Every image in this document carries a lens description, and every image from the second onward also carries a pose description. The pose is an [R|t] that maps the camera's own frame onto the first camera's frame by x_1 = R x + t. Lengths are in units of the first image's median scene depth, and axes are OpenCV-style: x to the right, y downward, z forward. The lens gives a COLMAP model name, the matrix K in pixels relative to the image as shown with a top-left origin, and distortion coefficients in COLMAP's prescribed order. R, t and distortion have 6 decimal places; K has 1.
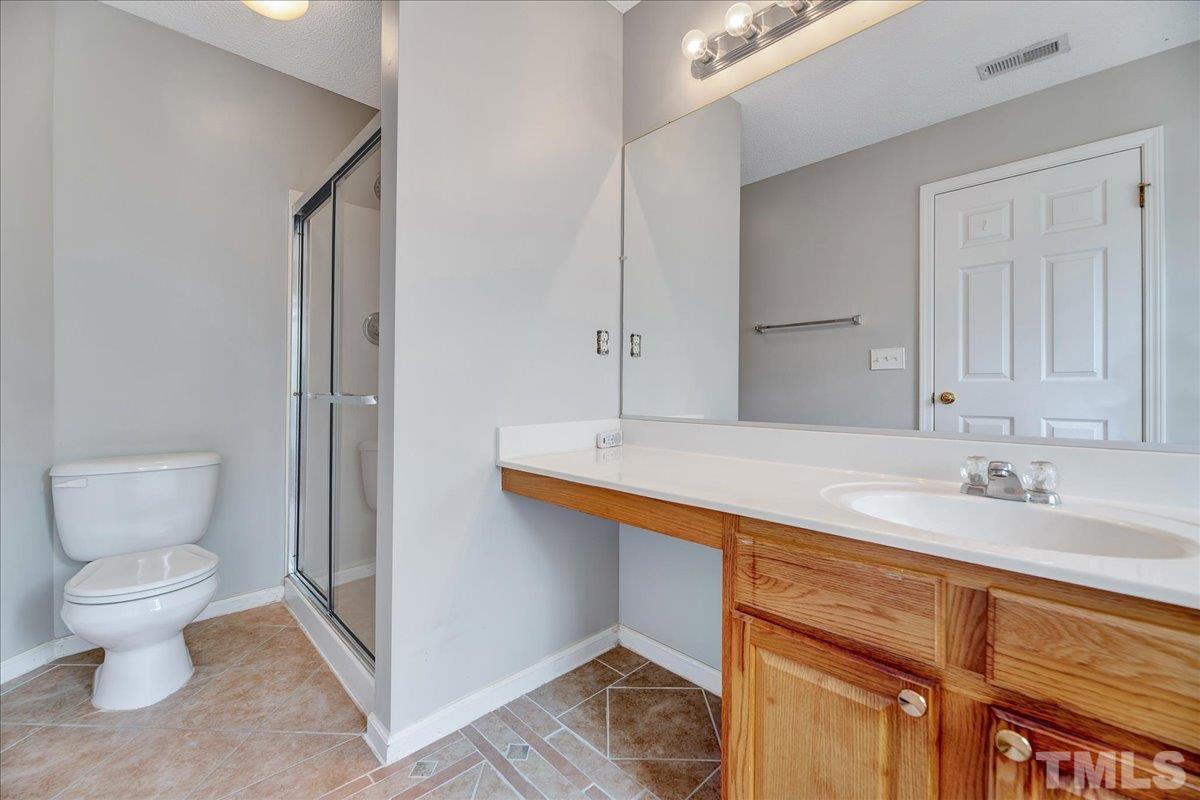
lens RADIAL K [[486.6, 0, 592.8], [0, 486.6, 386.3], [0, 0, 1]] dist [0.000284, -0.003511]
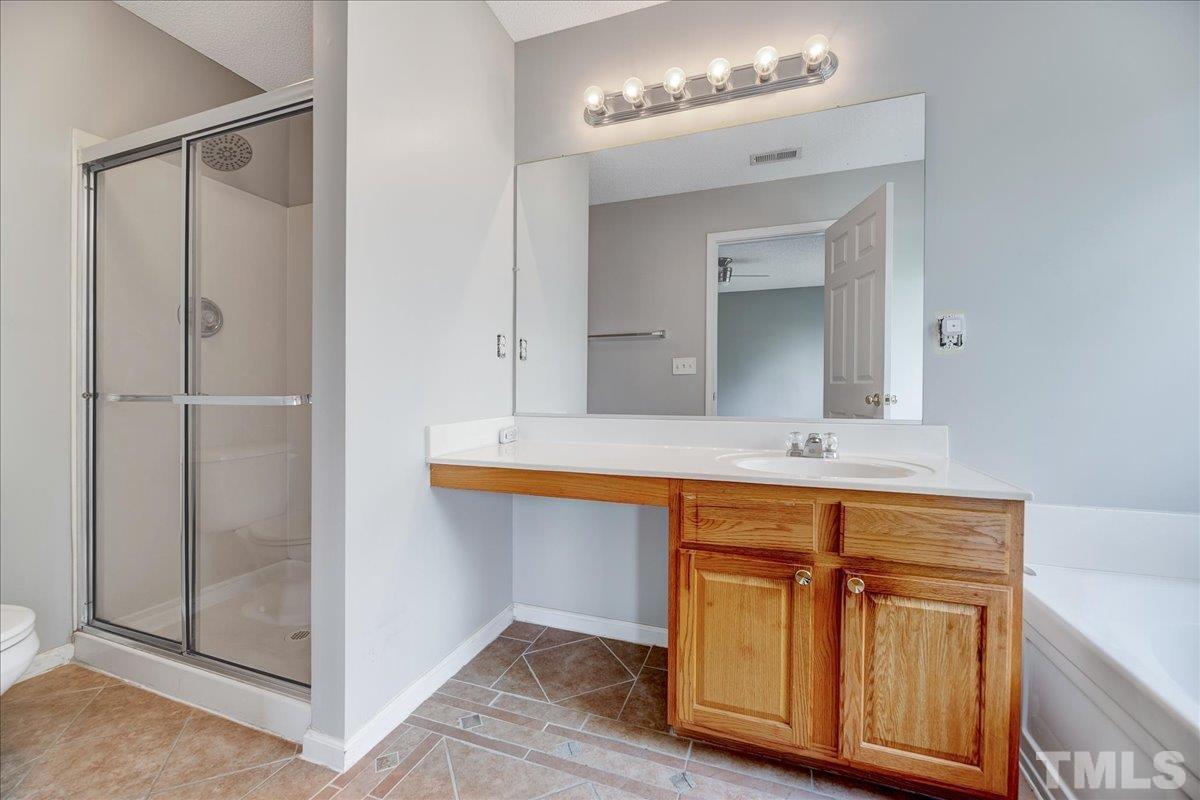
lens RADIAL K [[486.6, 0, 592.3], [0, 486.6, 395.6], [0, 0, 1]] dist [0.000284, -0.003511]
pose [[0.896670, -0.004809, 0.442672, -0.327739], [-0.001880, 0.999891, 0.014670, 0.004824], [-0.442695, -0.013986, 0.896563, -0.072419]]
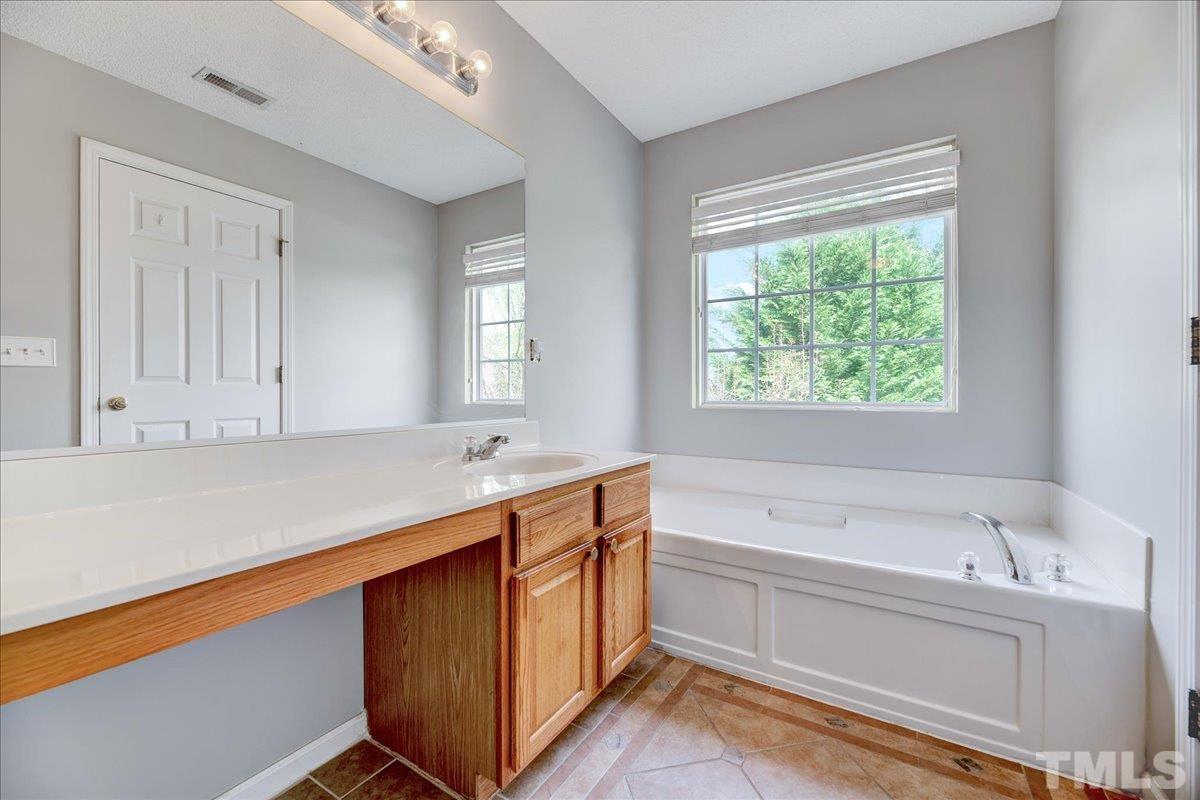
lens RADIAL K [[486.6, 0, 617.2], [0, 486.6, 398.0], [0, 0, 1]] dist [0.000284, -0.003511]
pose [[-0.264879, -0.011283, 0.964216, -0.569228], [-0.004475, 0.999935, 0.010472, 0.002379], [-0.964271, -0.001541, -0.264913, 0.653289]]
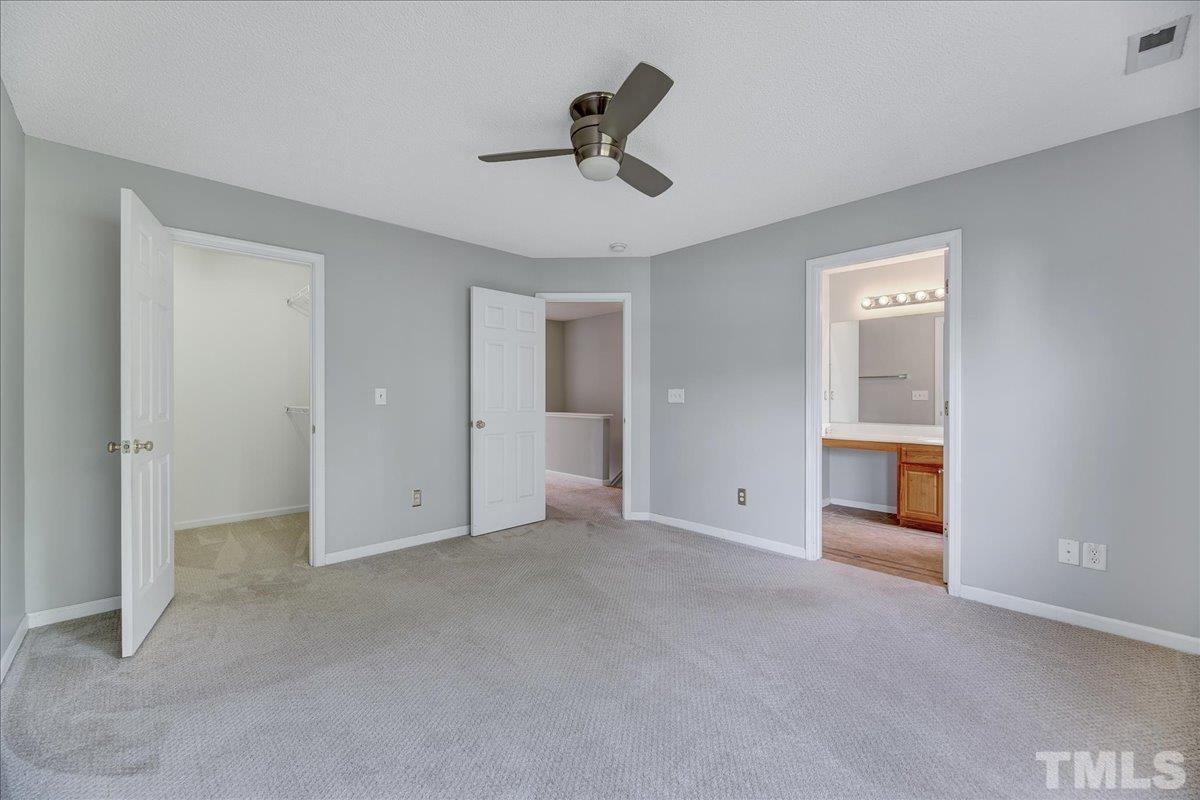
lens RADIAL K [[486.6, 0, 594.2], [0, 486.6, 393.0], [0, 0, 1]] dist [0.000284, -0.003511]
pose [[0.999998, -0.001756, 0.000421, -1.571527], [0.001756, 0.999998, -0.000427, -0.127336], [-0.000420, 0.000428, 1.000000, -2.165027]]
